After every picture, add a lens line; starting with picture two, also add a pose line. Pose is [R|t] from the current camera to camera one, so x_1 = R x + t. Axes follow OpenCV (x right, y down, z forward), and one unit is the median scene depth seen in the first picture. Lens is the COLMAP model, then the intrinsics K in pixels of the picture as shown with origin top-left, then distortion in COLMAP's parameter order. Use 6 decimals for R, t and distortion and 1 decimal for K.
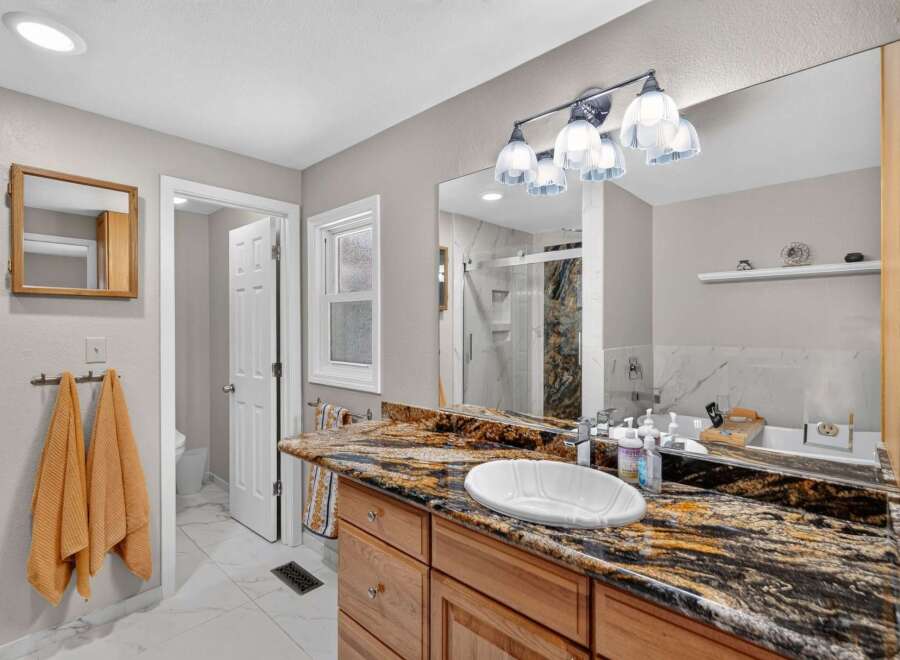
lens RADIAL K [[437.5, 0, 450.0], [0, 437.5, 330.0], [0, 0, 1]] dist [0.002977, 0.000785]
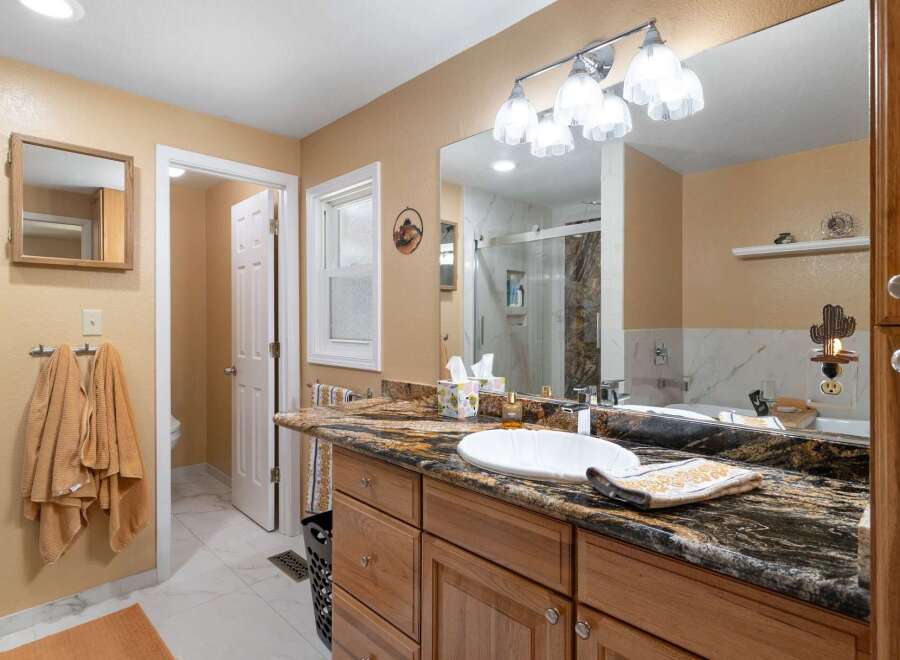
lens RADIAL K [[486.6, 0, 446.6], [0, 486.6, 324.9], [0, 0, 1]] dist [0.003643, 0.000893]
pose [[0.998901, 0.003074, -0.046760, 0.049366], [-0.003023, 0.999995, 0.001155, 0.062966], [0.046763, -0.001012, 0.998906, -0.072260]]
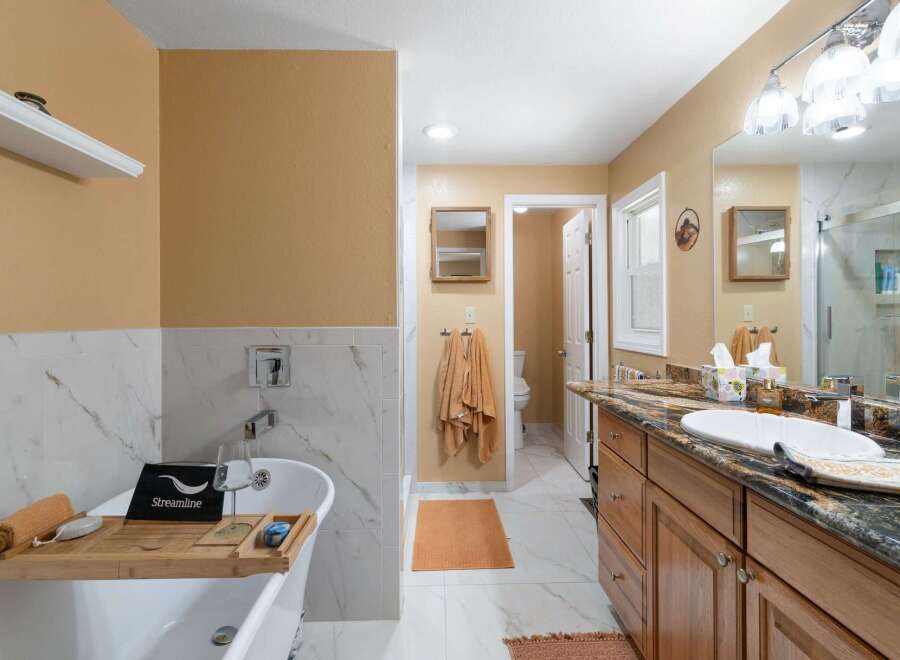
lens RADIAL K [[436.1, 0, 438.1], [0, 436.1, 321.0], [0, 0, 1]] dist [0.000266, 0.000173]
pose [[0.680935, 0.004476, -0.732330, 0.359108], [-0.001571, 0.999988, 0.004651, 0.079517], [0.732342, -0.002016, 0.680934, -0.202368]]
